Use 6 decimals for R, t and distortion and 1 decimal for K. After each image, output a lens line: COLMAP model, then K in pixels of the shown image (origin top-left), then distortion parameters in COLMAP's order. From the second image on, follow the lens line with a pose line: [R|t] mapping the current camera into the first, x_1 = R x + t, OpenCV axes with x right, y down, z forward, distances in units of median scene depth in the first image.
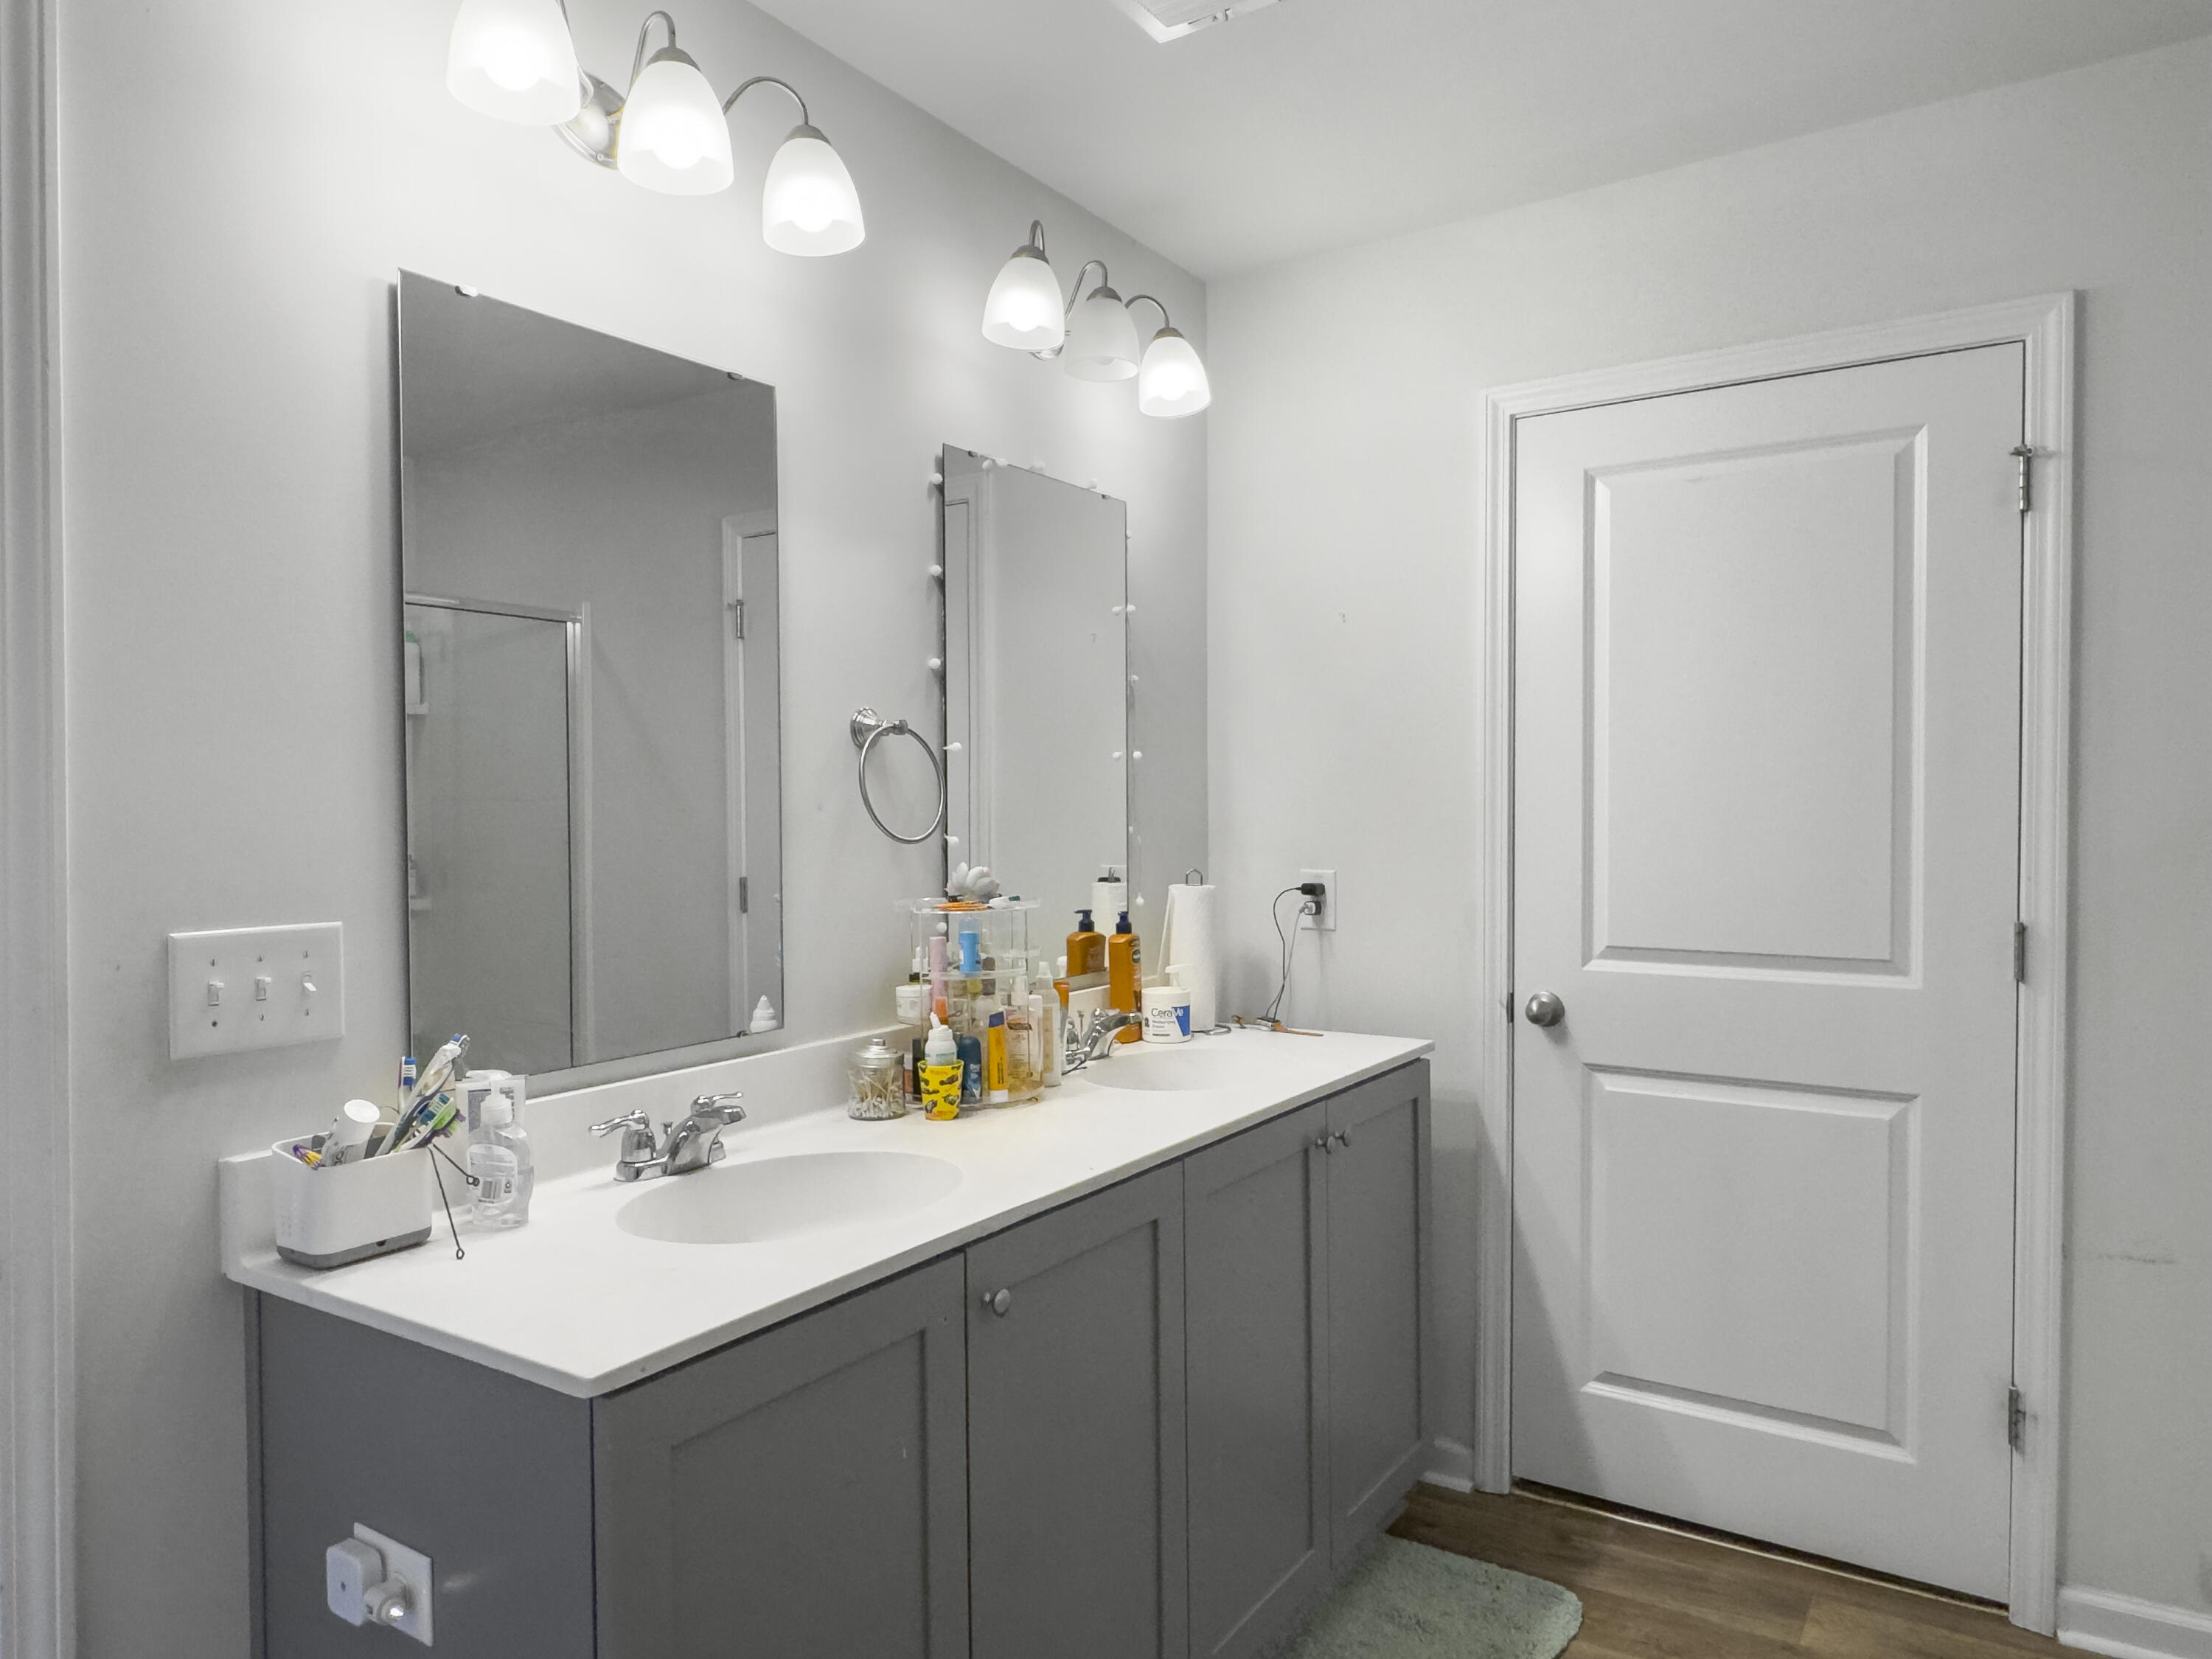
lens RADIAL K [[1431.3, 0, 1098.1], [0, 1431.3, 827.5], [0, 0, 1]] dist [-0.002999, 0.002804]
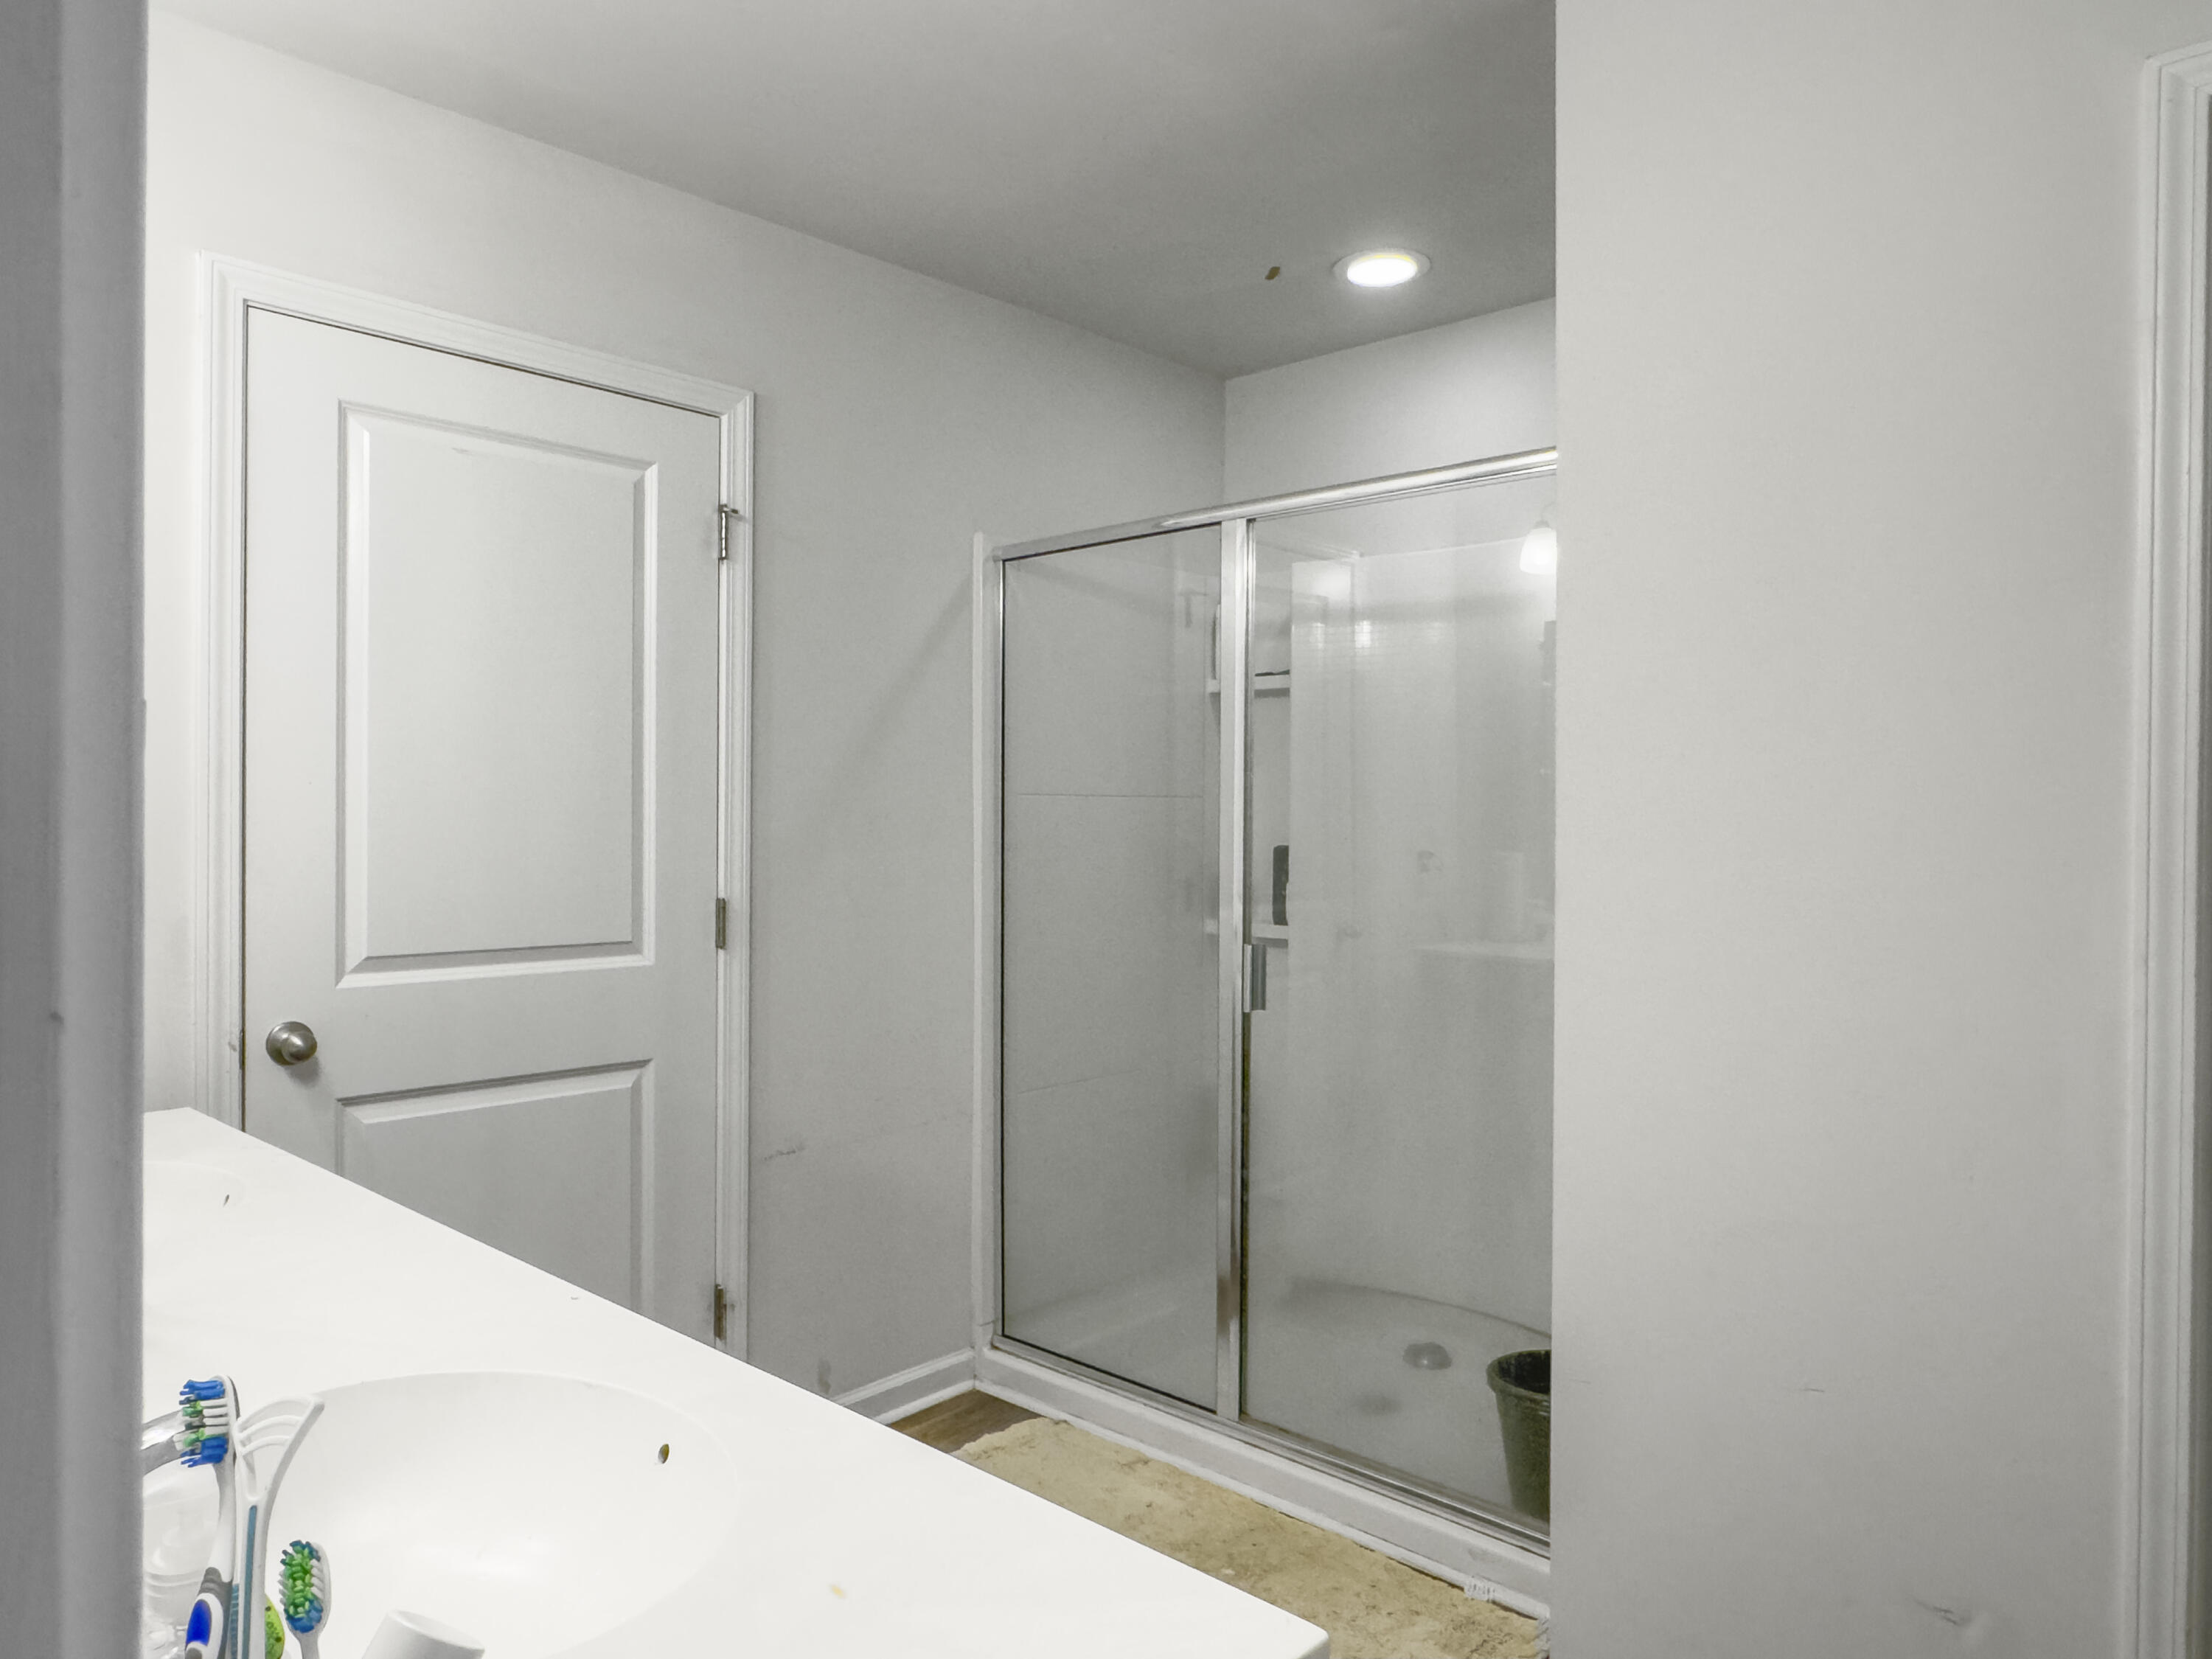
lens RADIAL K [[1431.3, 0, 1106.5], [0, 1431.3, 831.7], [0, 0, 1]] dist [-0.002999, 0.002804]
pose [[0.168570, 0.000088, 0.985690, -0.460128], [0.012117, 0.999924, -0.002162, 0.015409], [-0.985615, 0.012308, 0.168556, 0.448234]]
